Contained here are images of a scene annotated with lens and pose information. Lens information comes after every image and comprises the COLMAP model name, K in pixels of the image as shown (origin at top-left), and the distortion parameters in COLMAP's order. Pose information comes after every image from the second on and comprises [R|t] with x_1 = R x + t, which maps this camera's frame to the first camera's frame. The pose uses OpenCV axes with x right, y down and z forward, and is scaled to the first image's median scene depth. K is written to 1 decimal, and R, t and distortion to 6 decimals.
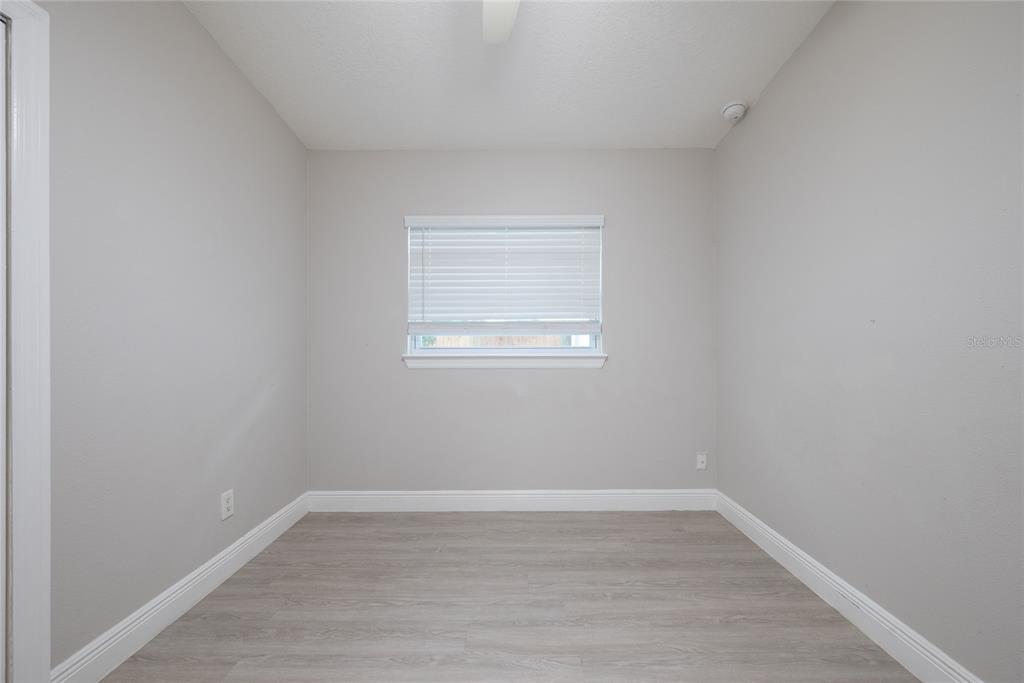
lens RADIAL K [[408.7, 0, 516.1], [0, 408.7, 339.5], [0, 0, 1]] dist [-0.000177, -0.000023]
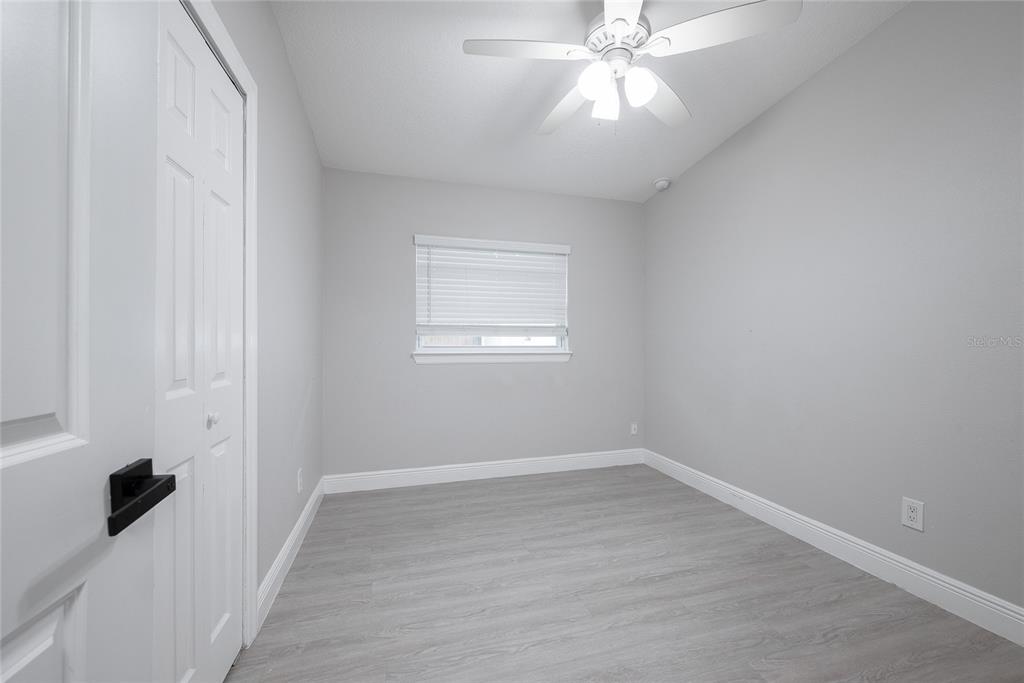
lens RADIAL K [[408.7, 0, 516.1], [0, 408.7, 339.5], [0, 0, 1]] dist [-0.000177, -0.000023]
pose [[0.958108, 0.005614, 0.286352, -0.331148], [-0.005451, 0.999984, -0.001367, 0.000337], [-0.286355, -0.000251, 0.958123, -0.213329]]
